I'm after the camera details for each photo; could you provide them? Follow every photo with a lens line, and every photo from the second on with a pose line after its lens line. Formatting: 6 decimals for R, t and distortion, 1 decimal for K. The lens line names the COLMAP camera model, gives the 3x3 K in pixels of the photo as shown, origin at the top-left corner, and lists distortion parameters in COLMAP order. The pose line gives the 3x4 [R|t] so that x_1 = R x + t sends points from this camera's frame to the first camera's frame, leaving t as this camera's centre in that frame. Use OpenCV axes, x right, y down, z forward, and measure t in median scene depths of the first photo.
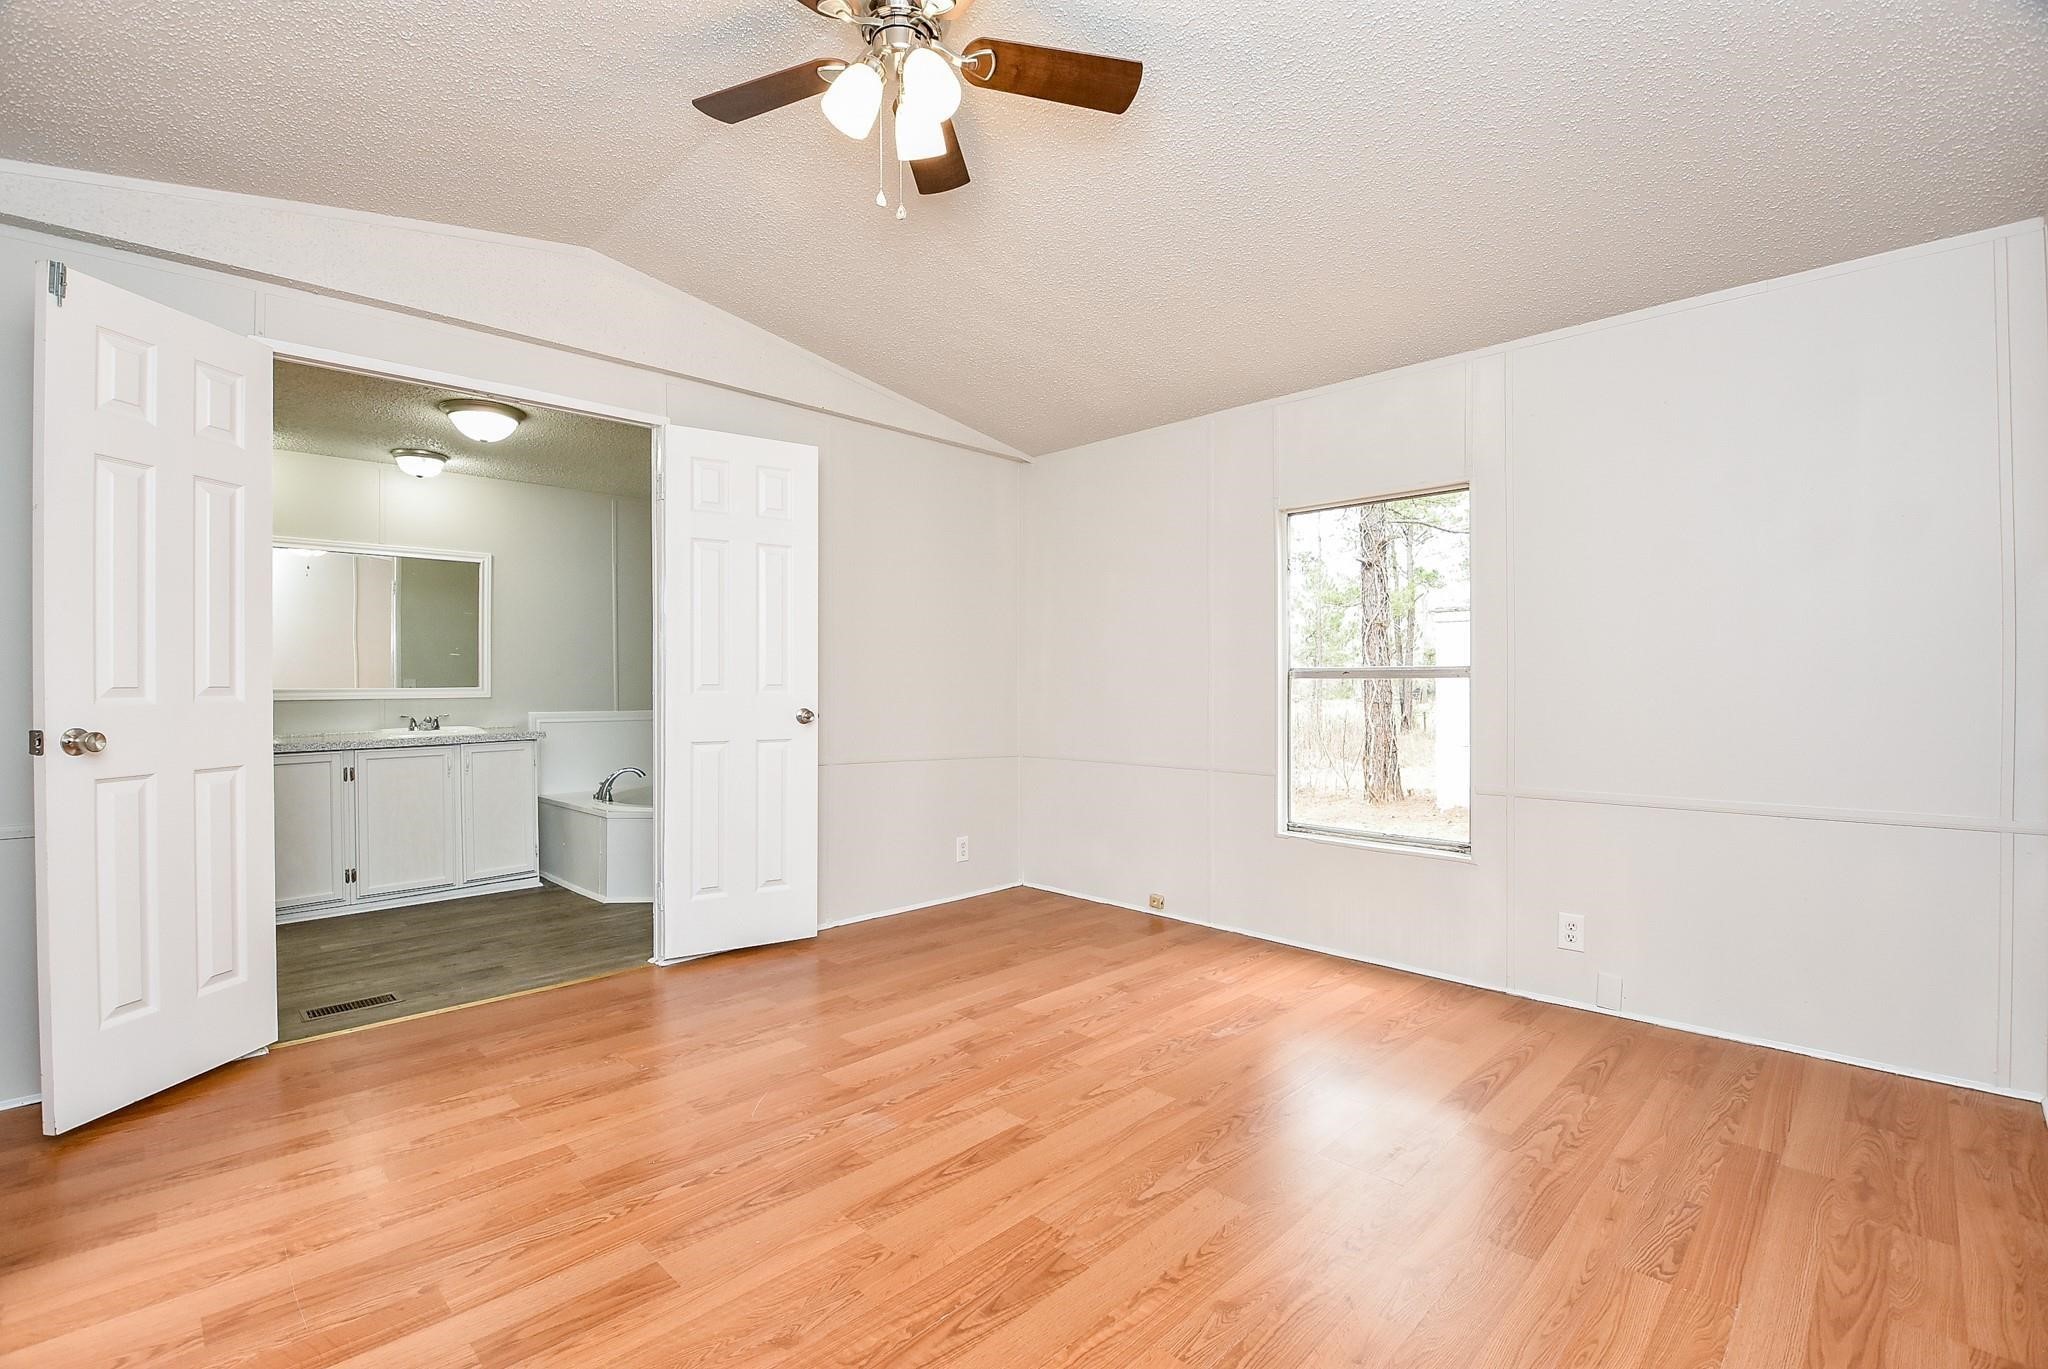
lens RADIAL K [[922.9, 0, 1021.5], [0, 922.9, 680.9], [0, 0, 1]] dist [-0.003667, -0.011034]
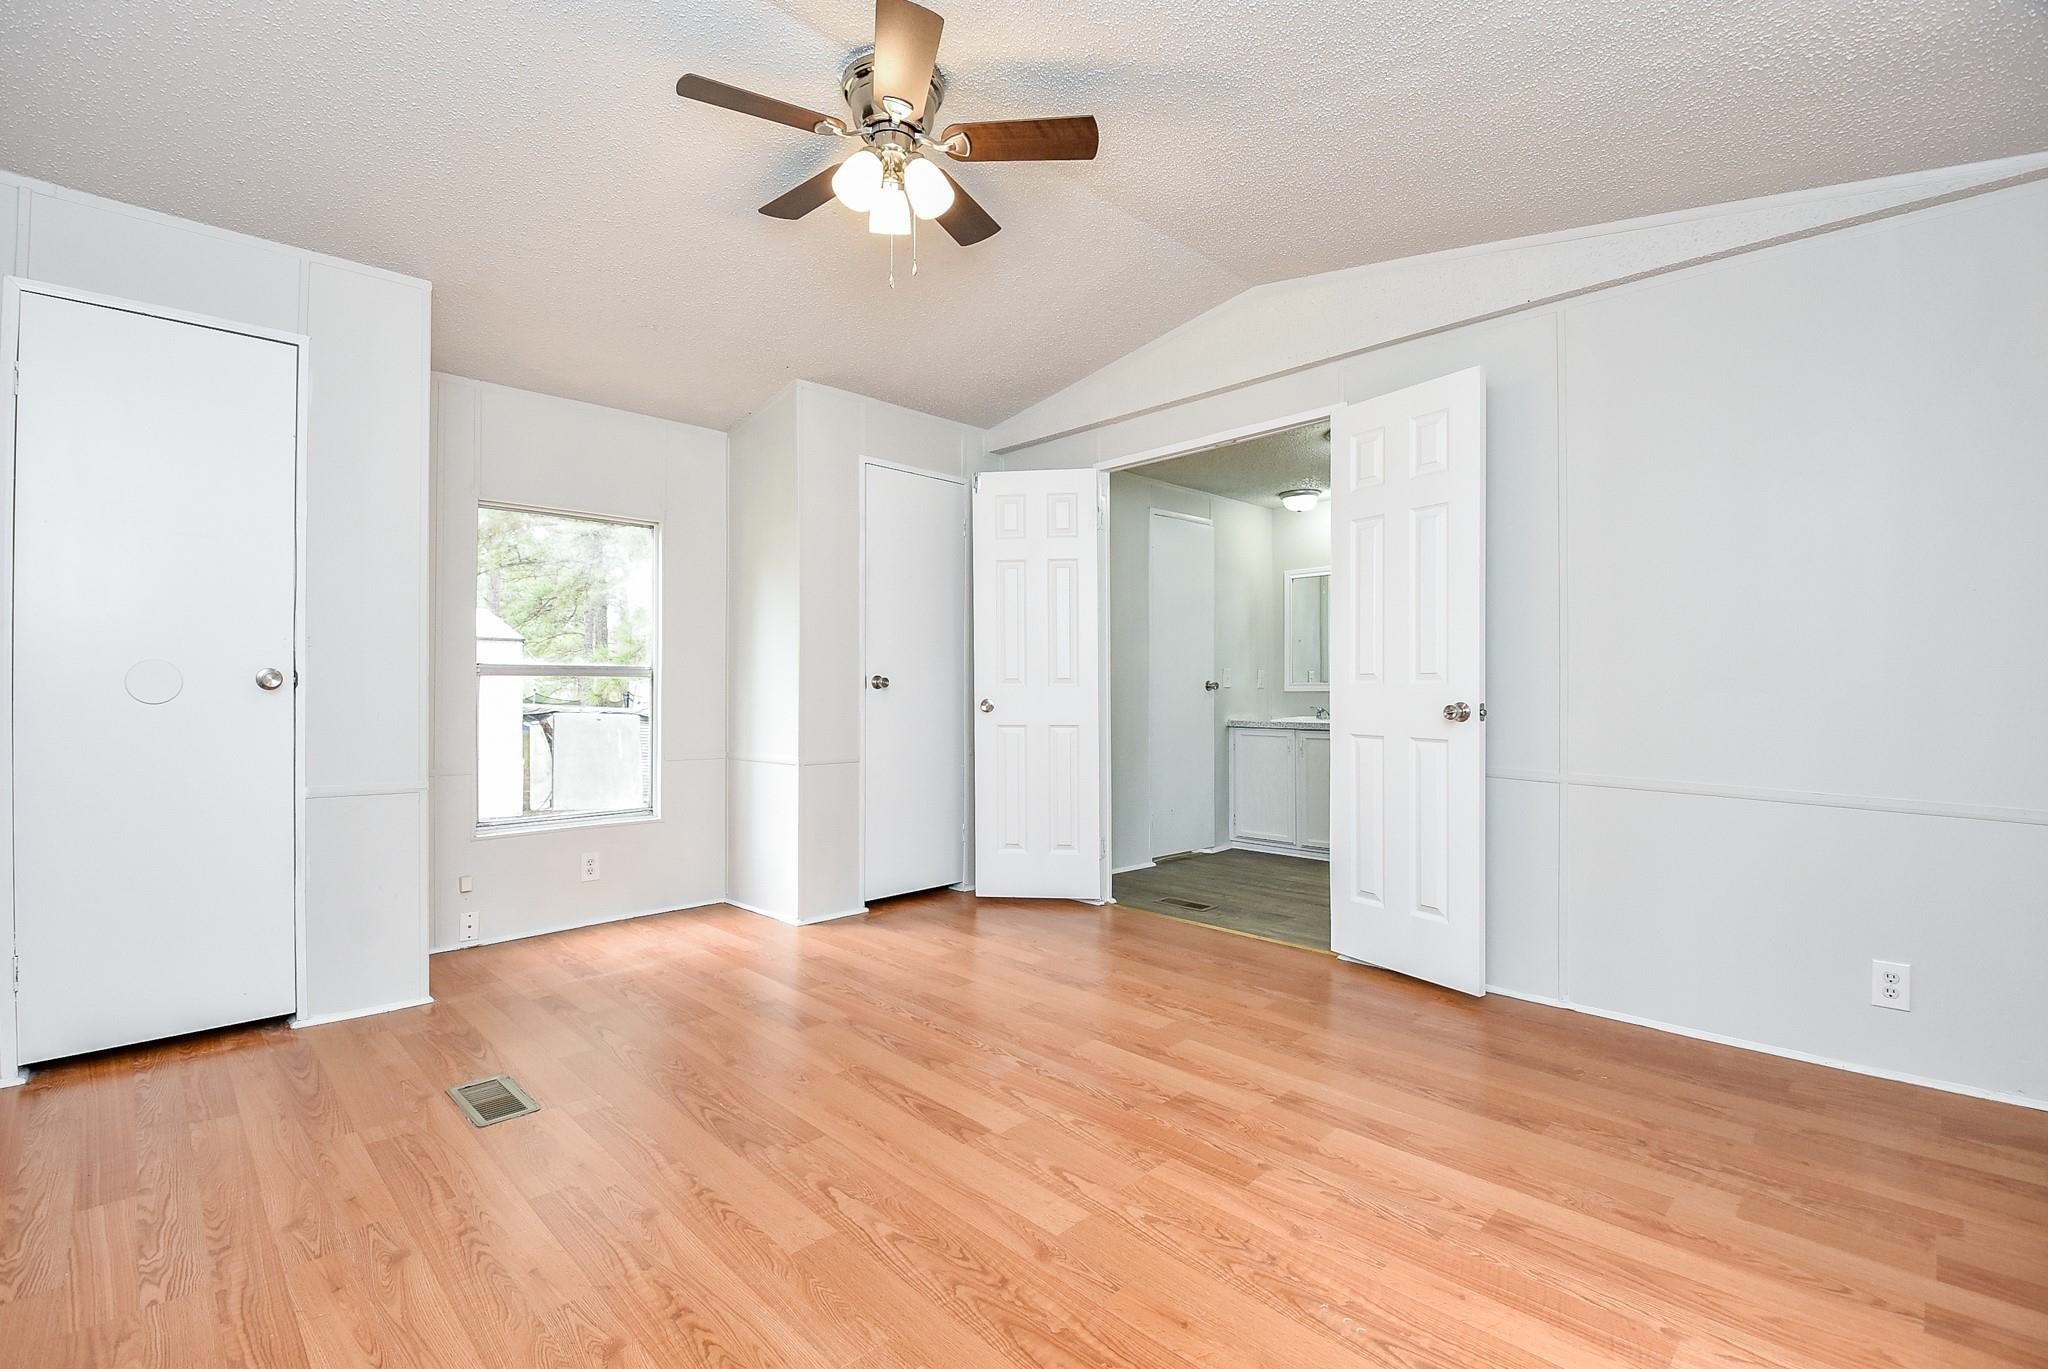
lens RADIAL K [[913.7, 0, 1020.1], [0, 913.7, 683.9], [0, 0, 1]] dist [-0.001177, -0.012401]
pose [[-0.015934, 0.001983, -0.999871, 0.780358], [0.000994, 0.999998, 0.001968, 0.010375], [0.999873, -0.000963, -0.015936, 0.857894]]
